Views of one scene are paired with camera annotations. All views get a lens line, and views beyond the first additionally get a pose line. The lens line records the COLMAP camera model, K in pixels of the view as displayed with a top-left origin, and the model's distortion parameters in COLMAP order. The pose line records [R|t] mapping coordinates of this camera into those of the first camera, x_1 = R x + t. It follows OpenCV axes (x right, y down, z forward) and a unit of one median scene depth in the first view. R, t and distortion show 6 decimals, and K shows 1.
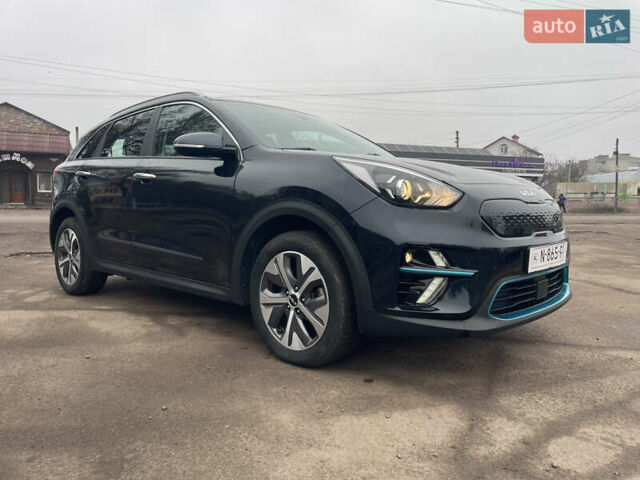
lens RADIAL K [[484.9, 0, 320.3], [0, 484.9, 236.1], [0, 0, 1]] dist [0.104632, -0.131040]
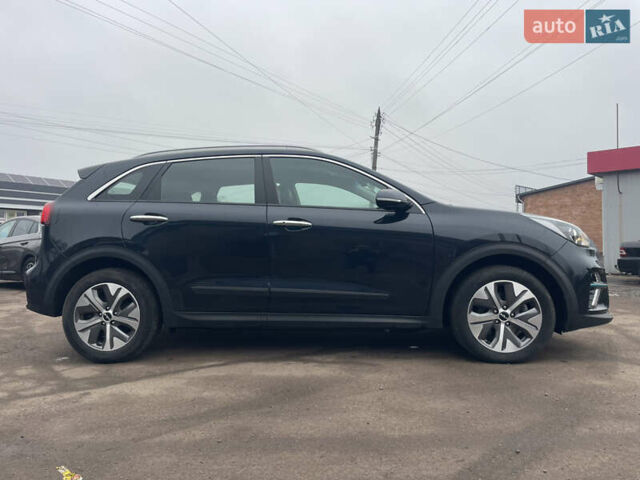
lens RADIAL K [[484.9, 0, 320.3], [0, 484.9, 236.1], [0, 0, 1]] dist [0.104632, -0.131040]
pose [[0.787411, -0.003831, 0.616417, -1.359029], [0.057217, 0.996118, -0.066899, -0.031357], [-0.613768, 0.087947, 0.784573, 0.211491]]
